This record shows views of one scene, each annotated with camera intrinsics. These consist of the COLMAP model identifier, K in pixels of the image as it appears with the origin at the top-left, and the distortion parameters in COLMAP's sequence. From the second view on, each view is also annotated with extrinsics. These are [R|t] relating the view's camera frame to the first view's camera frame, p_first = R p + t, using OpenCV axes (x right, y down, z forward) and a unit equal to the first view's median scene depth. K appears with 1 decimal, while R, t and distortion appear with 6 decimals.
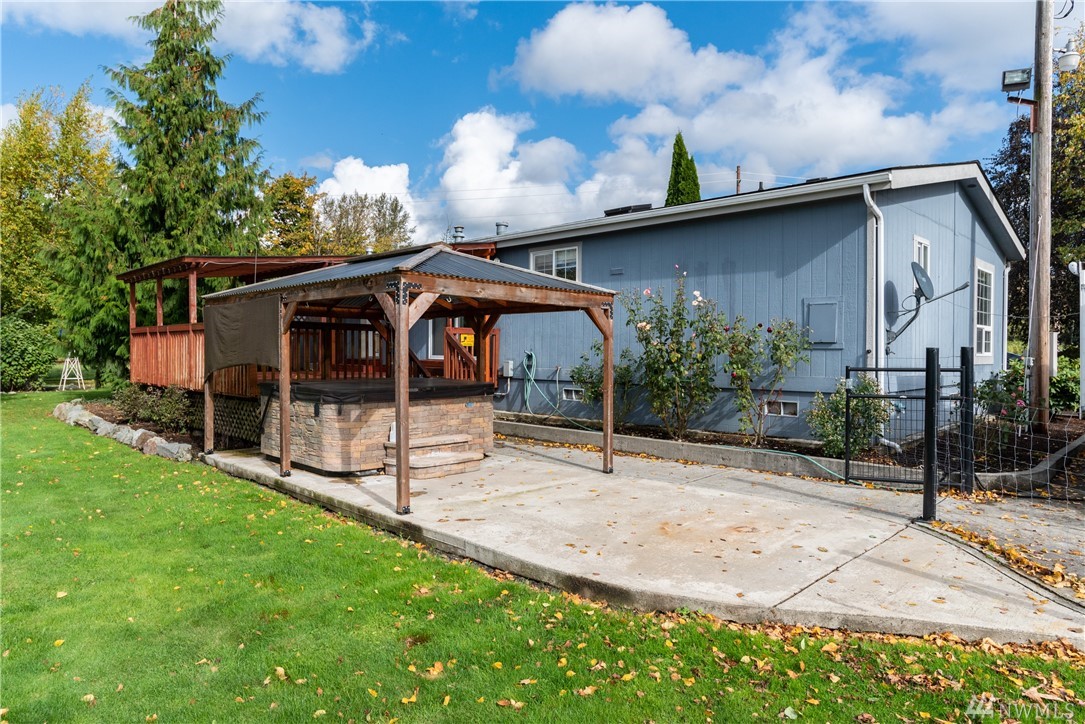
lens RADIAL K [[693.0, 0, 542.5], [0, 693.0, 362.0], [0, 0, 1]] dist [-0.000091, 0.000937]
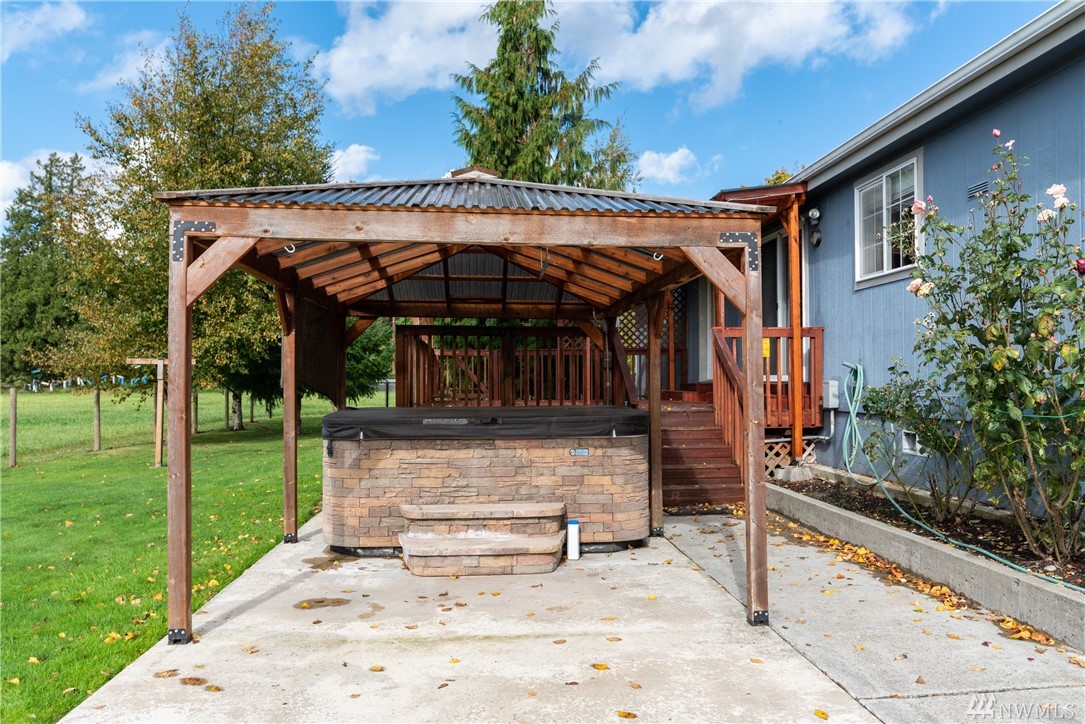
lens RADIAL K [[806.3, 0, 542.5], [0, 806.3, 362.0], [0, 0, 1]] dist [-0.003079, 0.002195]
pose [[0.755030, -0.025160, -0.655207, 0.317364], [-0.002877, 0.999127, -0.041681, 0.017186], [0.655684, 0.033356, 0.754299, 0.506990]]
